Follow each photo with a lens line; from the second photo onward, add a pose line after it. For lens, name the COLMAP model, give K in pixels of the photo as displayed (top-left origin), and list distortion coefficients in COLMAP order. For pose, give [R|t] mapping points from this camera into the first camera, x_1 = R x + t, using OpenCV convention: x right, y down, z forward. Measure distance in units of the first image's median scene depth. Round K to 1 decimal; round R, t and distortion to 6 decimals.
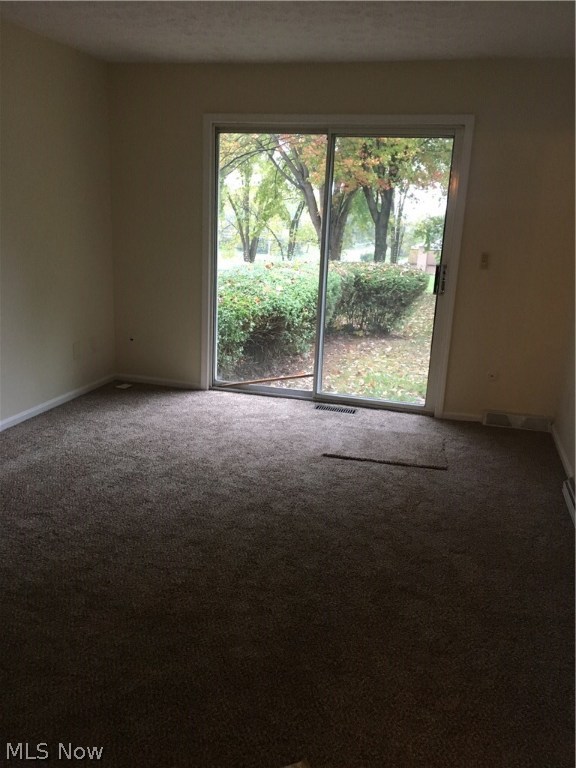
lens RADIAL K [[653.2, 0, 289.2], [0, 653.2, 380.4], [0, 0, 1]] dist [0.089192, -0.116739]
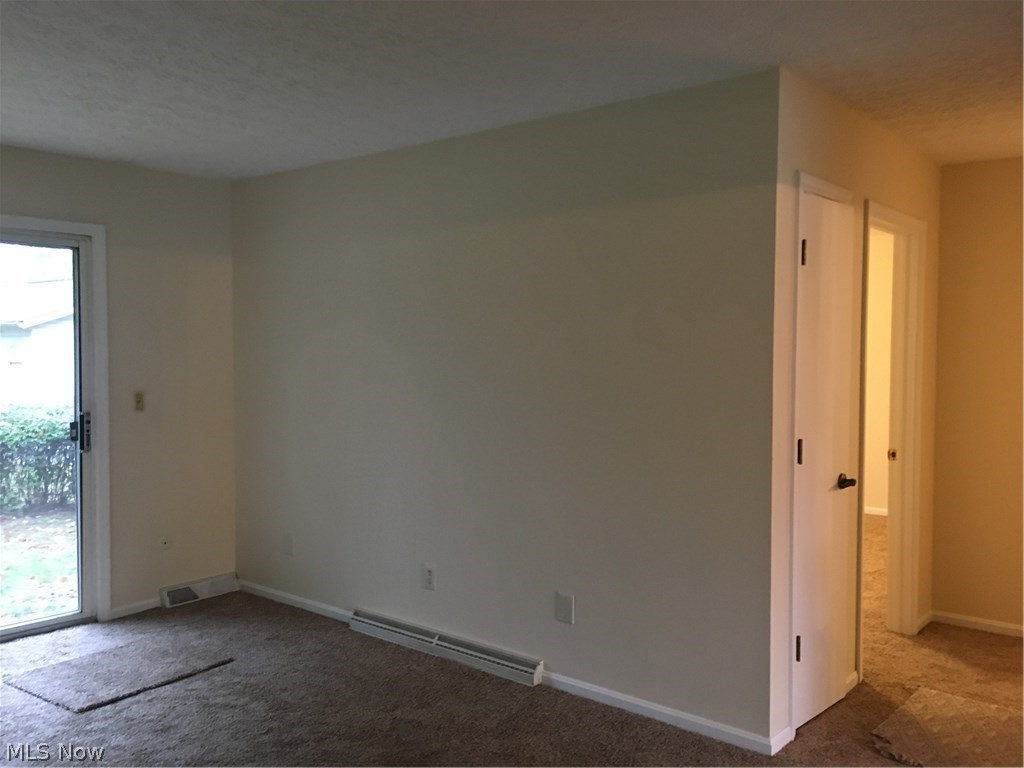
lens RADIAL K [[870.9, 0, 515.3], [0, 870.9, 391.6], [0, 0, 1]] dist [0.089192, -0.116739]
pose [[0.417364, -0.088370, 0.904432, -0.487378], [0.237991, 0.971153, -0.014936, -0.072012], [-0.877022, 0.221480, 0.426356, 0.154421]]
